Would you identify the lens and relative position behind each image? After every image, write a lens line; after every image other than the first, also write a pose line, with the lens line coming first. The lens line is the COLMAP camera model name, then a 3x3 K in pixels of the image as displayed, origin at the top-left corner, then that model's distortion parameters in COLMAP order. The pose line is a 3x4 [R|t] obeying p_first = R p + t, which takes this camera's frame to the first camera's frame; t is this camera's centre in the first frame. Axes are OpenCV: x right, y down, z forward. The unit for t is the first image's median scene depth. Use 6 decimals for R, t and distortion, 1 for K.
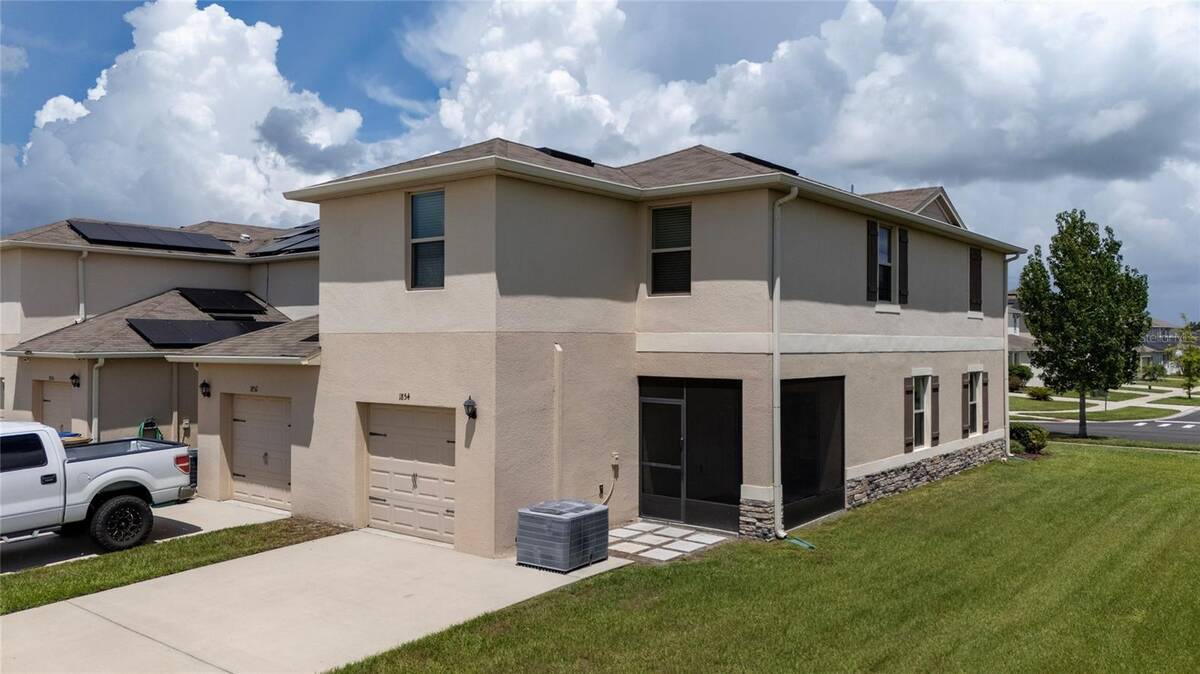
lens RADIAL K [[898.0, 0, 606.0], [0, 898.0, 337.8], [0, 0, 1]] dist [0.088240, -0.118793]
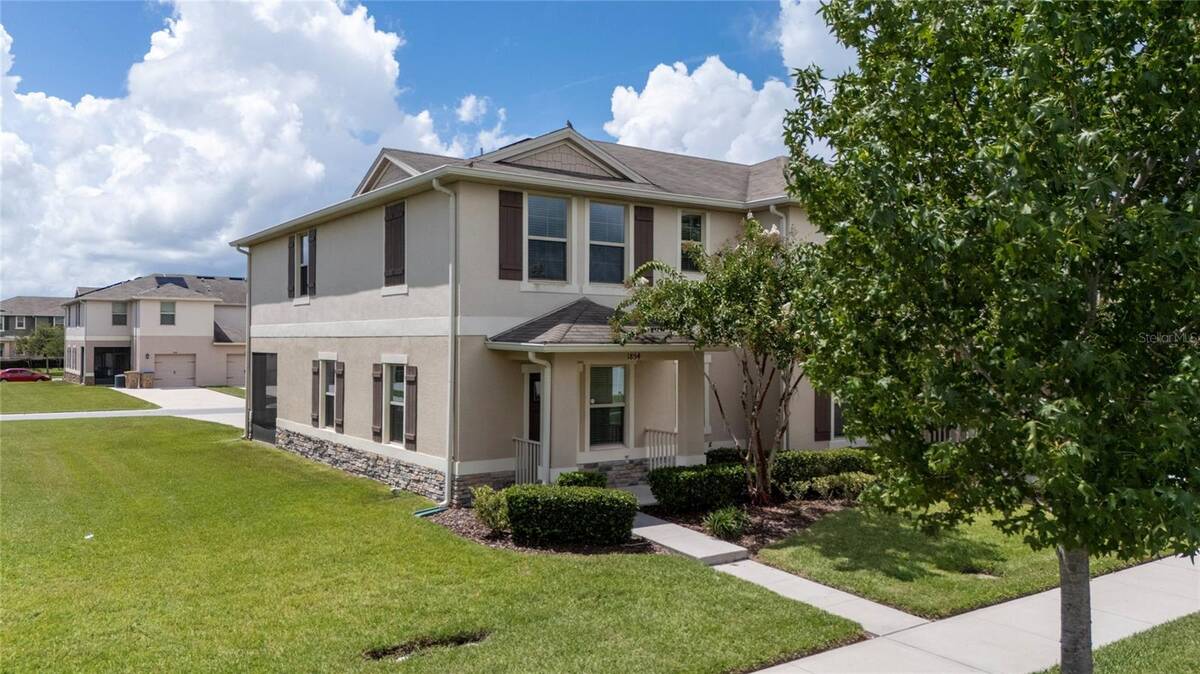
lens RADIAL K [[898.0, 0, 606.0], [0, 898.0, 337.8], [0, 0, 1]] dist [0.088240, -0.118793]
pose [[-0.286878, -0.006351, -0.957946, 1.150350], [0.003812, 0.999963, -0.007771, 0.023672], [0.957960, -0.005881, -0.286843, 1.468840]]
